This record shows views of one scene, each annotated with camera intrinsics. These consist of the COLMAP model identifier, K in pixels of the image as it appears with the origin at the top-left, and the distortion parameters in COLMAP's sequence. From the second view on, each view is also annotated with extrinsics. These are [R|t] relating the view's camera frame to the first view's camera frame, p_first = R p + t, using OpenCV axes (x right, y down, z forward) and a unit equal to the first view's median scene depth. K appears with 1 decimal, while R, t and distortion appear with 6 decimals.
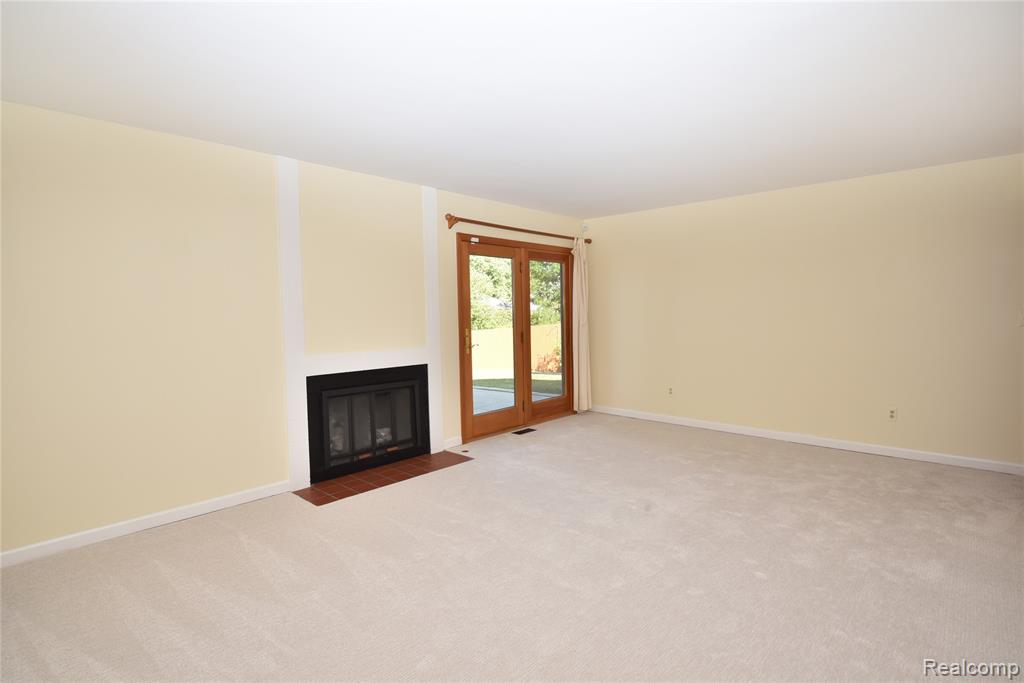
lens RADIAL K [[508.5, 0, 516.0], [0, 508.5, 341.9], [0, 0, 1]] dist [-0.018332, -0.000661]
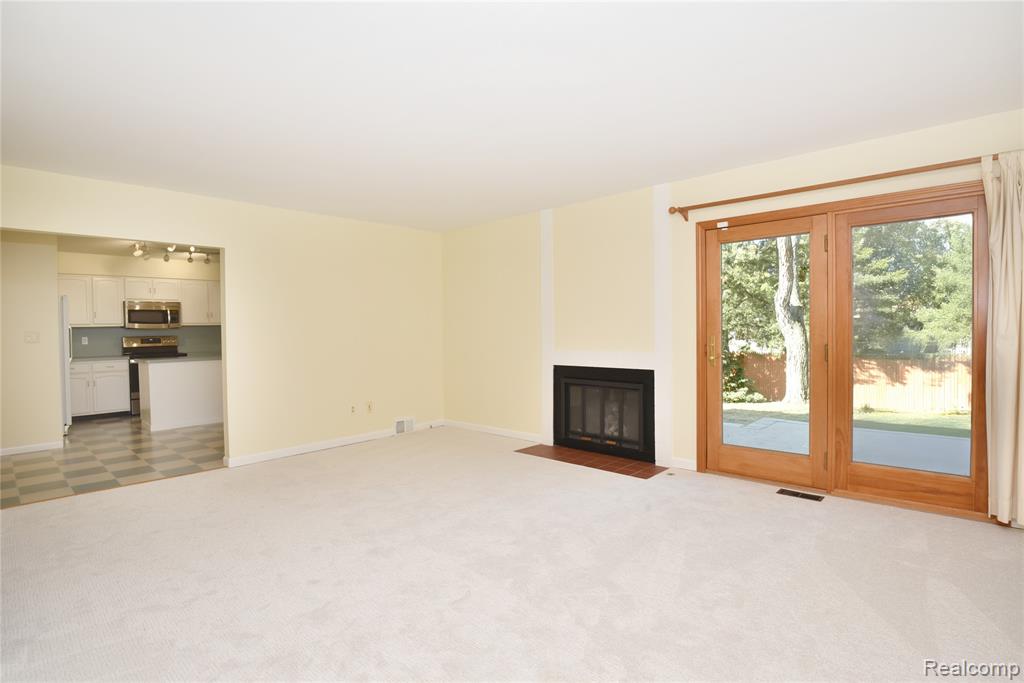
lens RADIAL K [[514.4, 0, 512.0], [0, 514.4, 341.5], [0, 0, 1]] dist [-0.001189, -0.043339]
pose [[-0.037655, 0.046208, -0.998222, 0.799330], [-0.035224, 0.998248, 0.047538, -0.047339], [0.998670, 0.036952, -0.035962, 0.756597]]
